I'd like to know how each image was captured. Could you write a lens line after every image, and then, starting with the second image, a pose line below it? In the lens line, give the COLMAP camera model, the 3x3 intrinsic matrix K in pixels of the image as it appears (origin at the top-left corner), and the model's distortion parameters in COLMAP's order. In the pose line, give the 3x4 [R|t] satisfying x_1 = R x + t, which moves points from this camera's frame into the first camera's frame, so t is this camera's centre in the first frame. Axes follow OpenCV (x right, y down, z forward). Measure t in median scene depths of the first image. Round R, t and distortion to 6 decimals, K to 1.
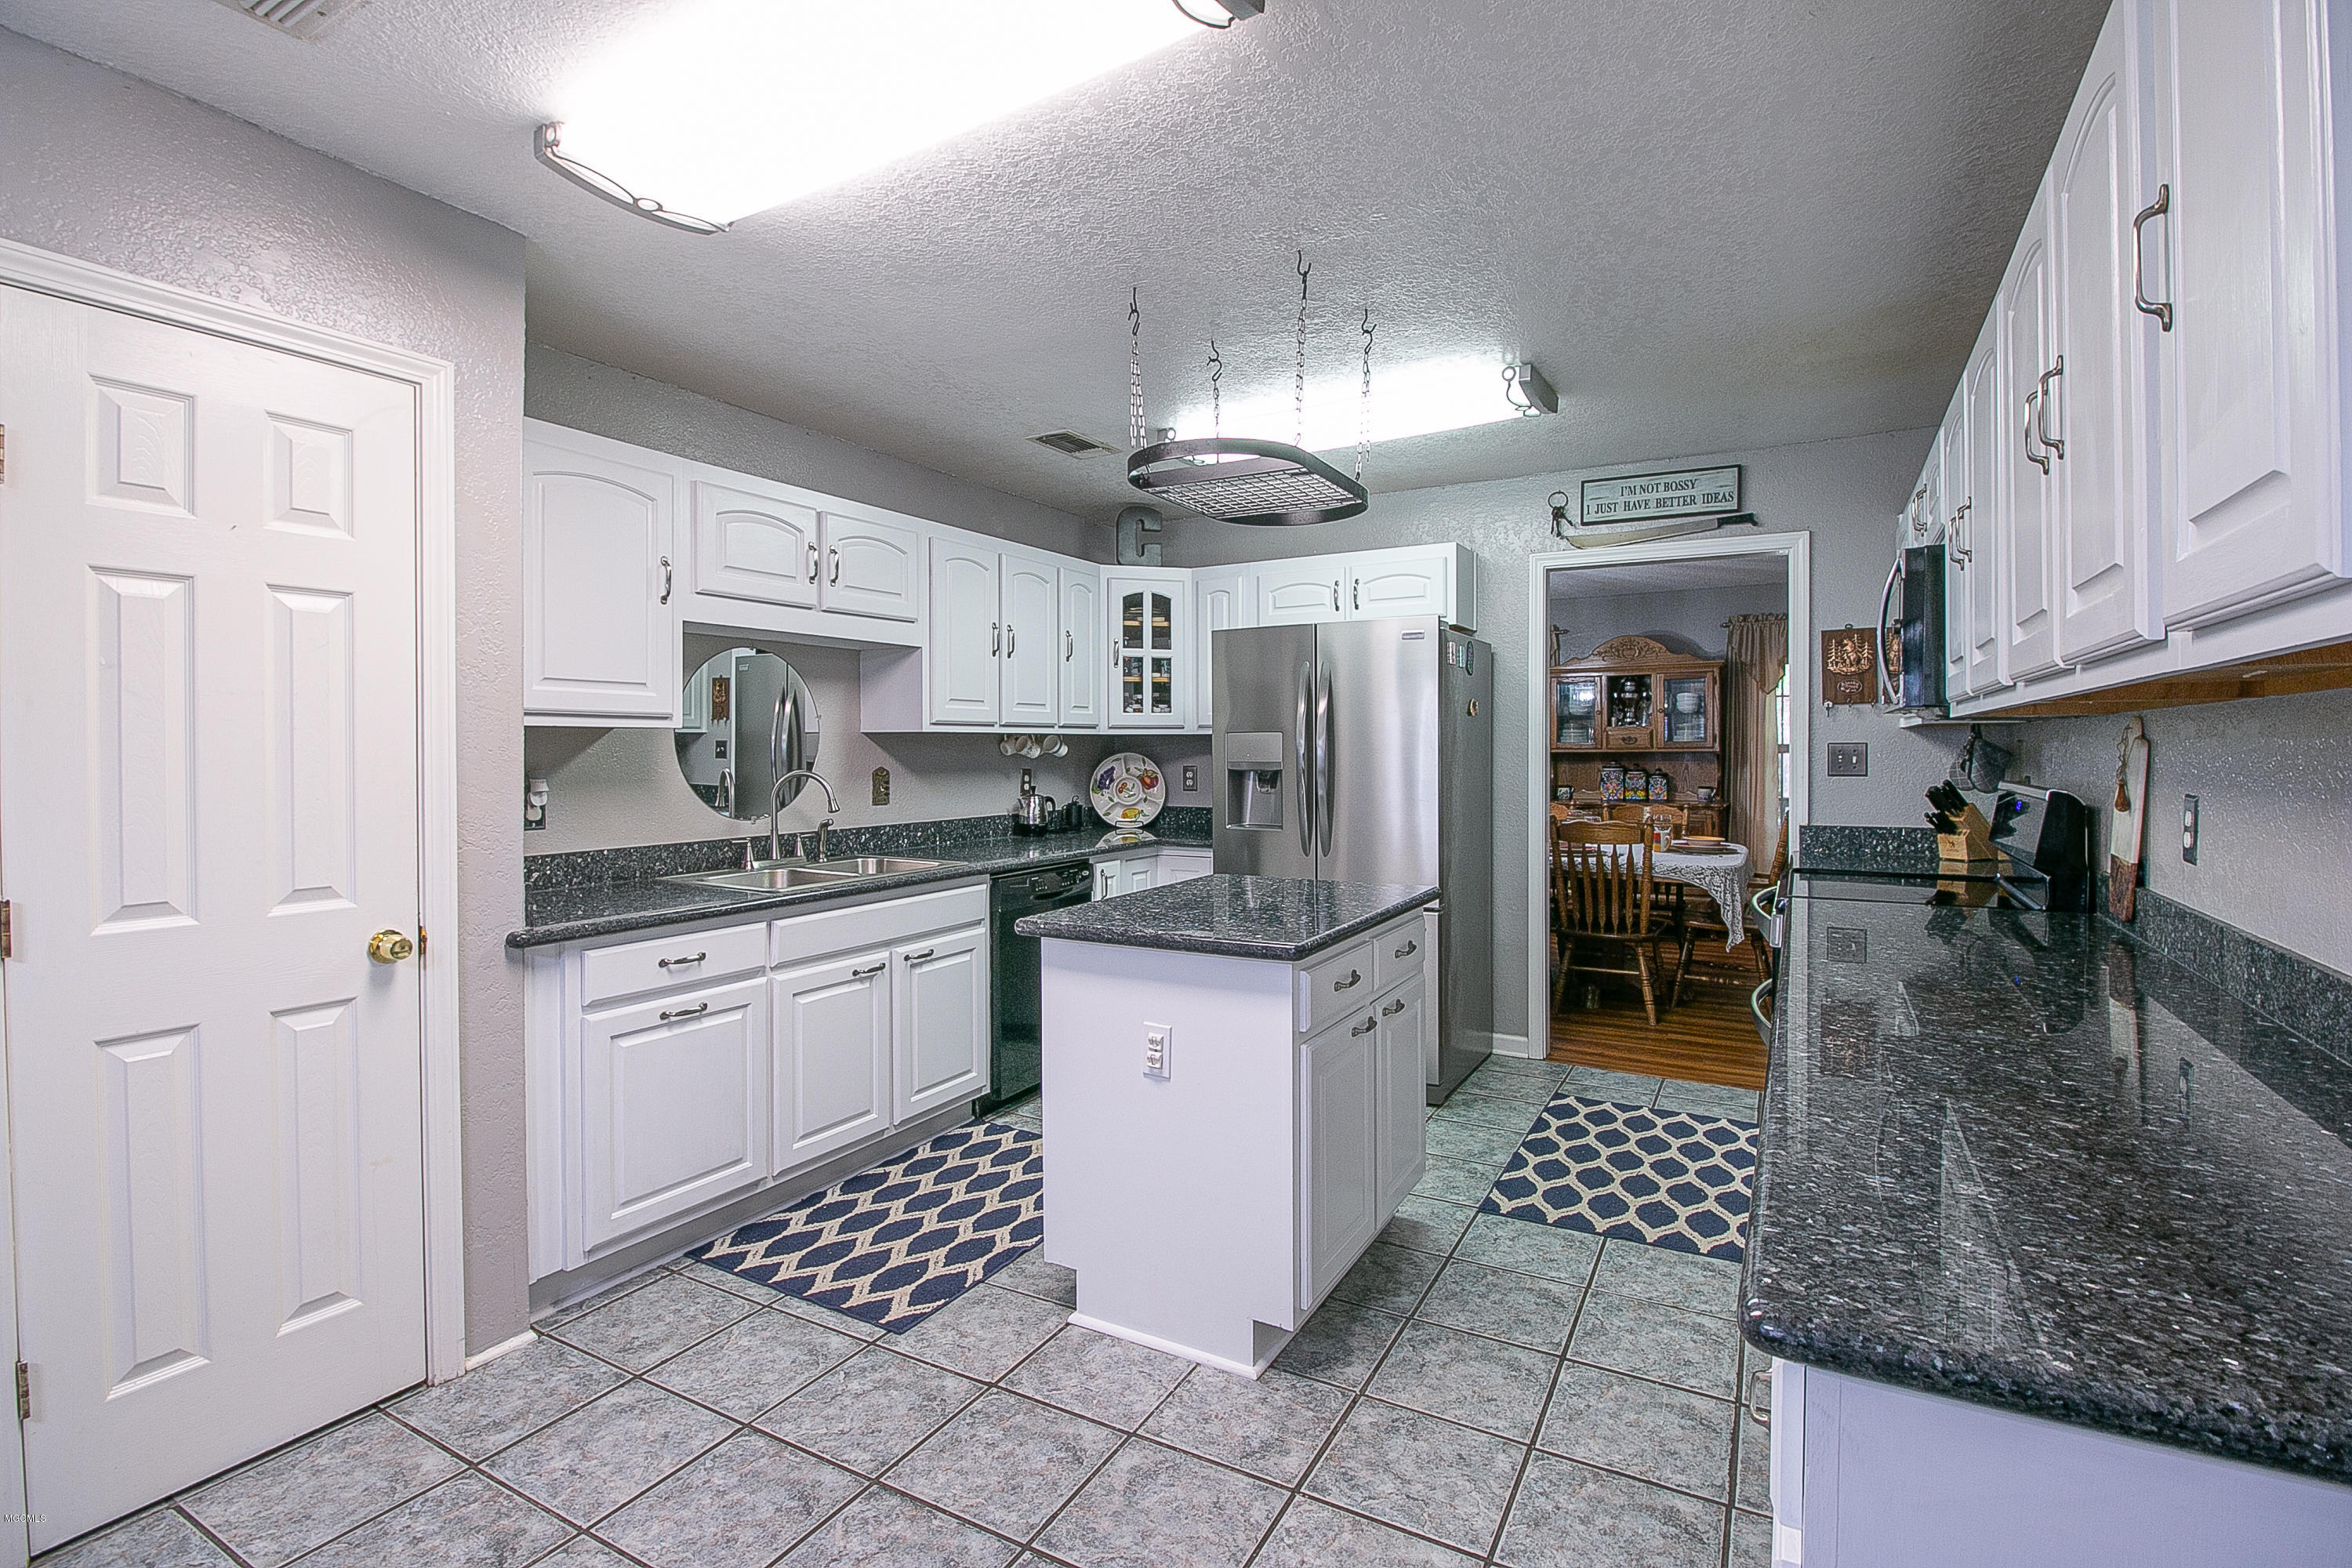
lens RADIAL K [[1081.0, 0, 1166.9], [0, 1081.0, 766.5], [0, 0, 1]] dist [-0.013275, -0.002865]
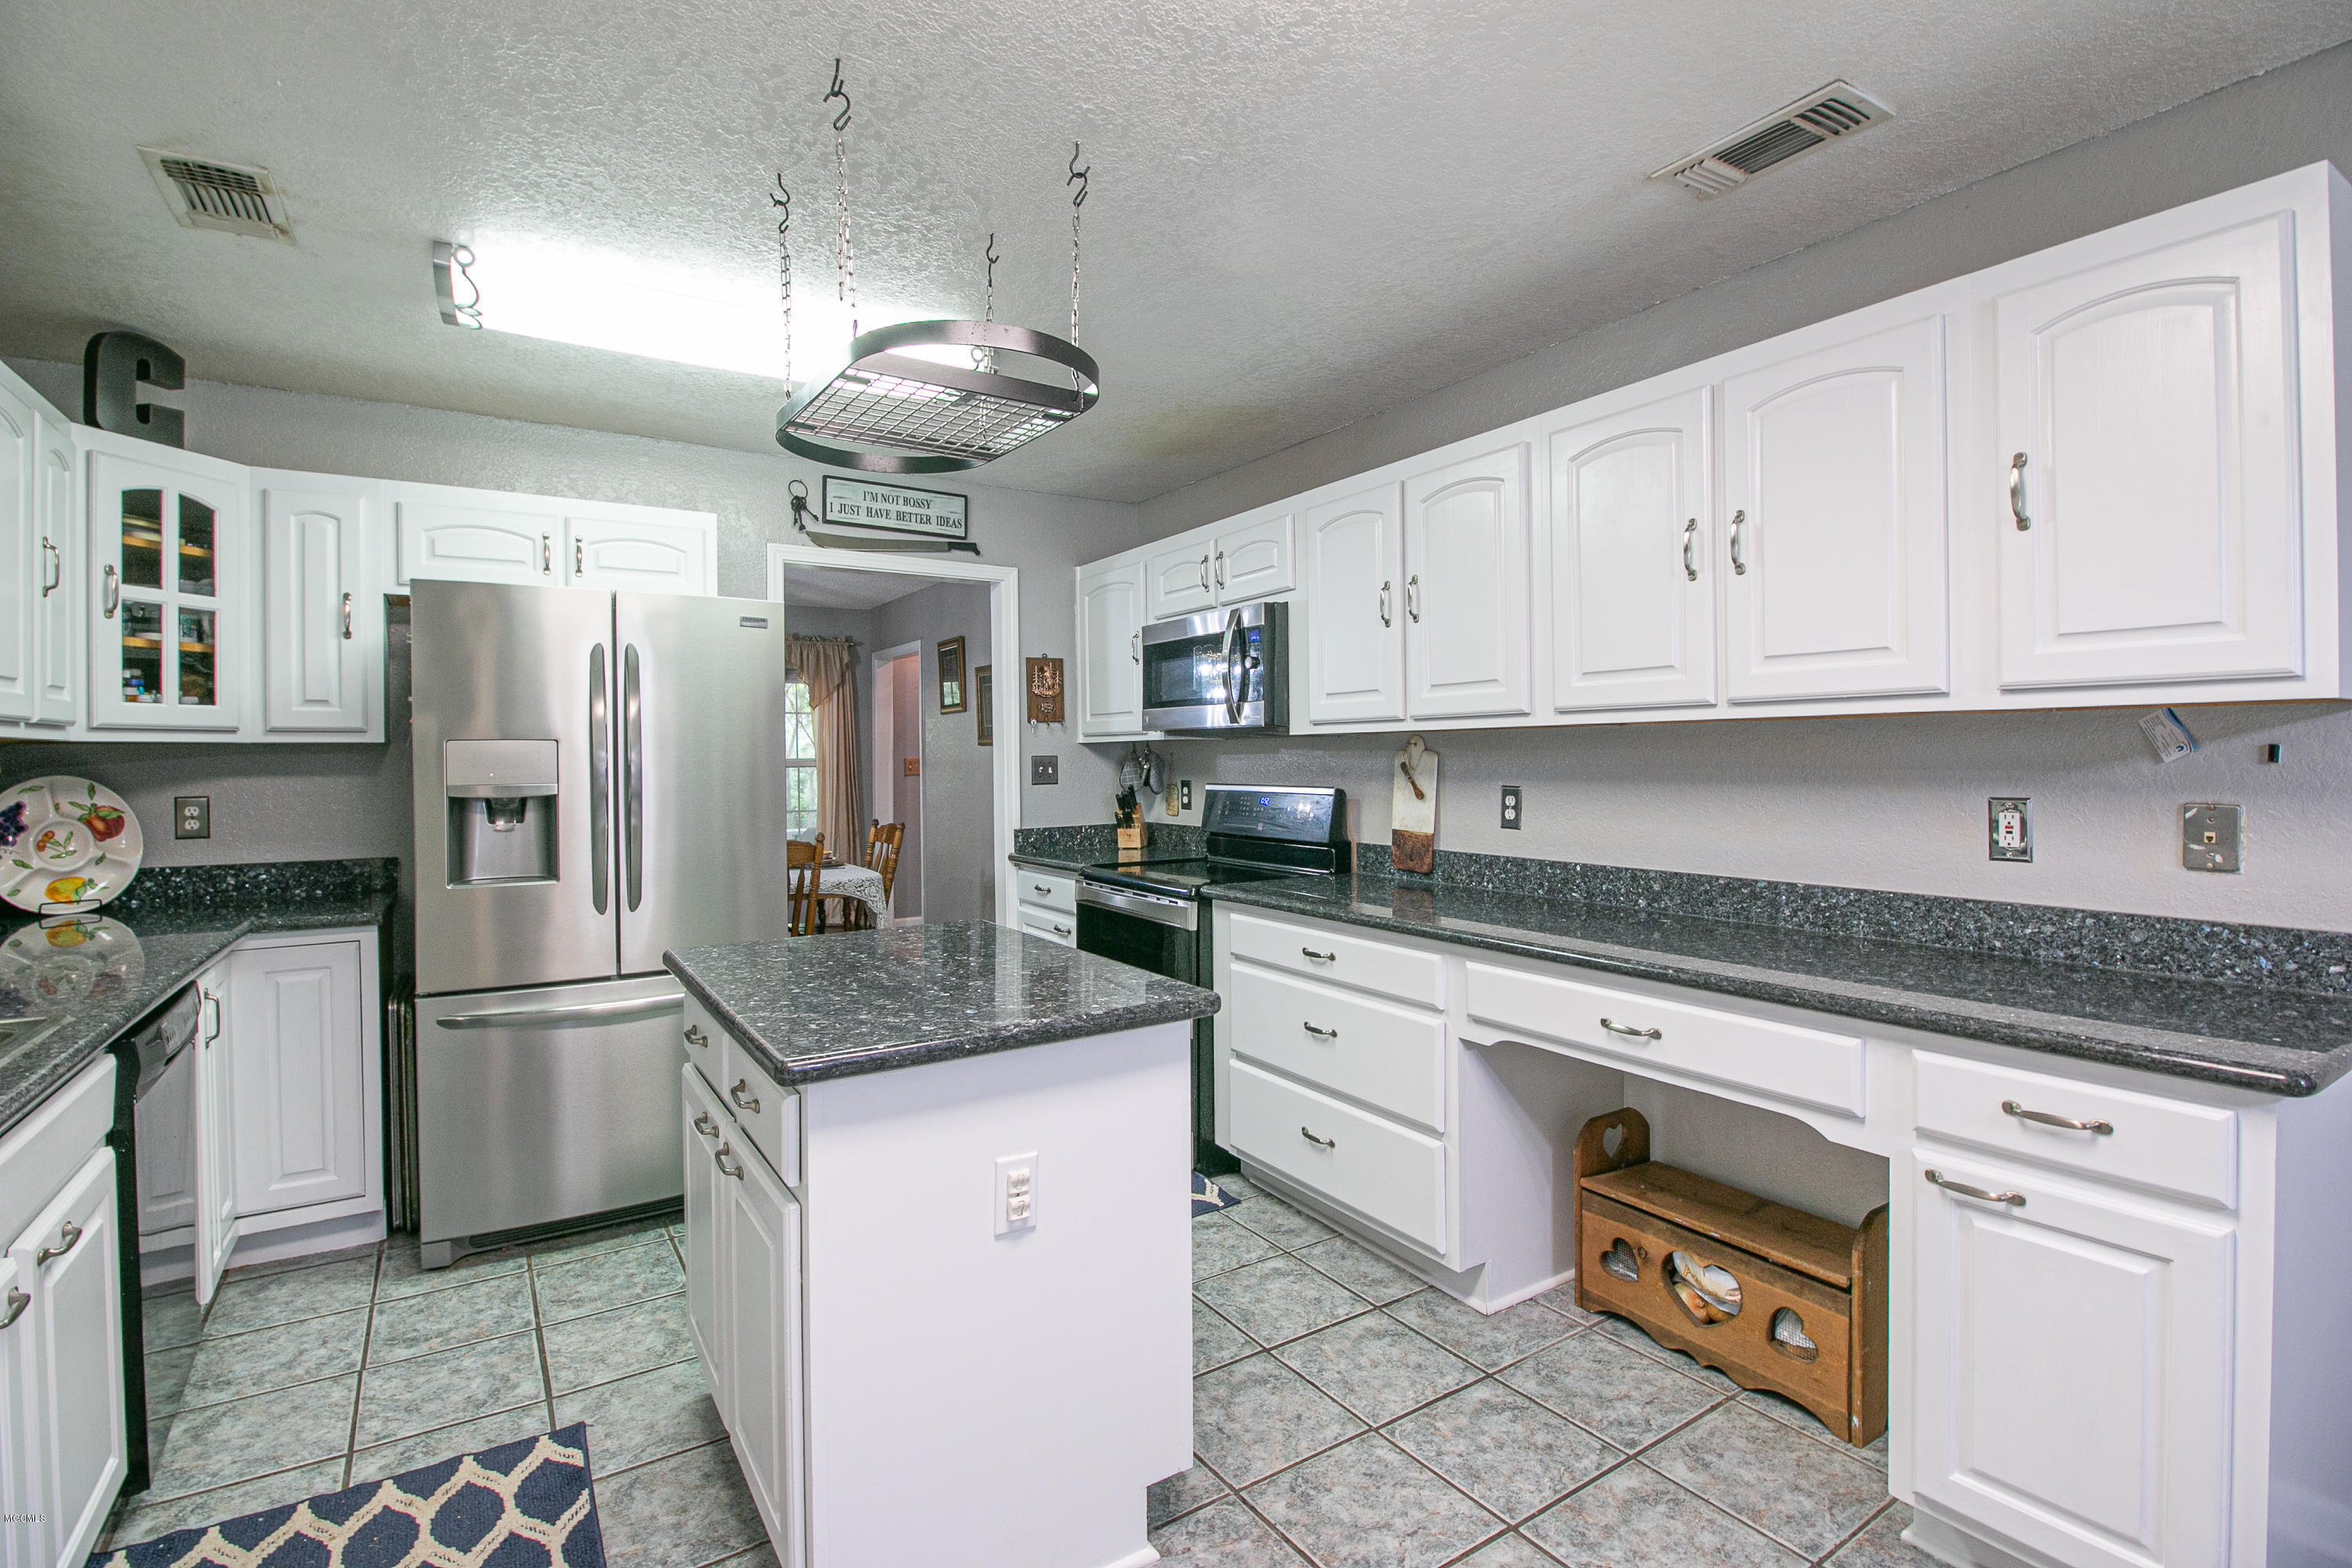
lens RADIAL K [[1081.0, 0, 1167.6], [0, 1081.0, 764.1], [0, 0, 1]] dist [-0.013275, -0.002865]
pose [[0.457830, -0.006936, 0.889013, -0.308794], [0.021656, 0.999760, -0.003352, -0.005524], [-0.888776, 0.020787, 0.457870, 0.314320]]
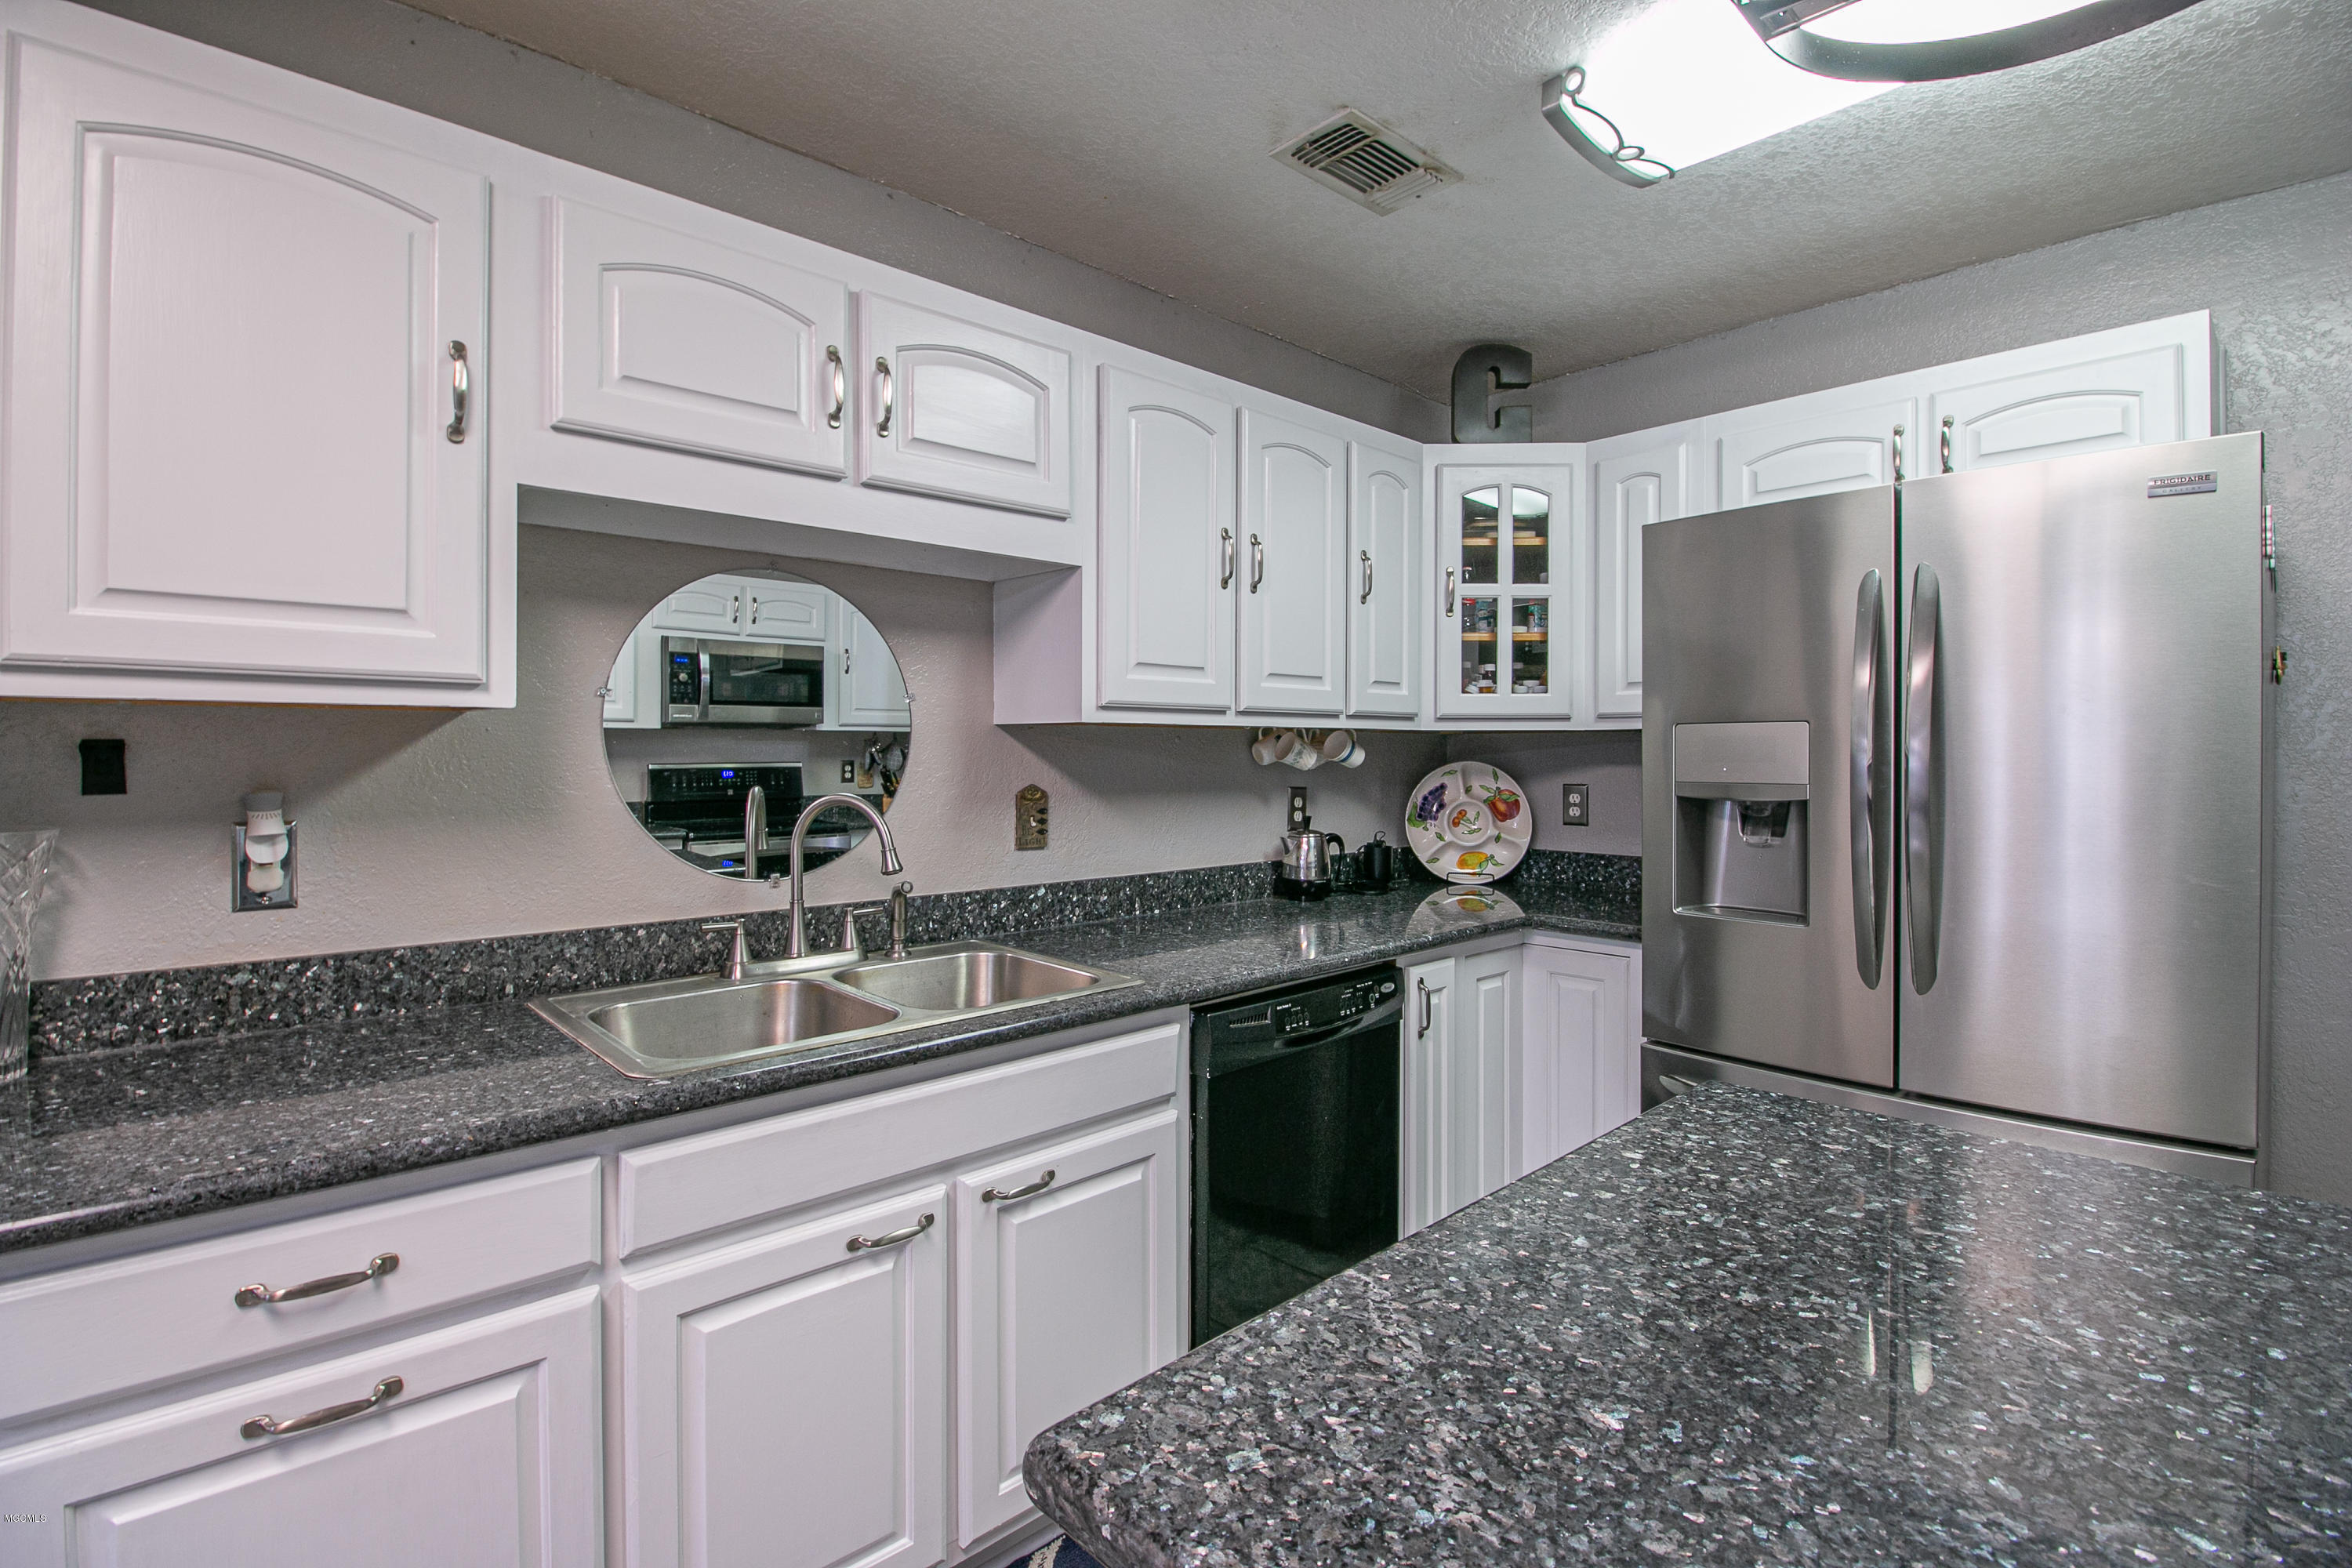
lens RADIAL K [[1081.0, 0, 1167.8], [0, 1081.0, 760.3], [0, 0, 1]] dist [-0.013275, -0.002865]
pose [[0.954870, 0.006387, -0.296956, -0.020696], [-0.009304, 0.999921, -0.008410, -0.007764], [0.296879, 0.010794, 0.954854, 0.436233]]
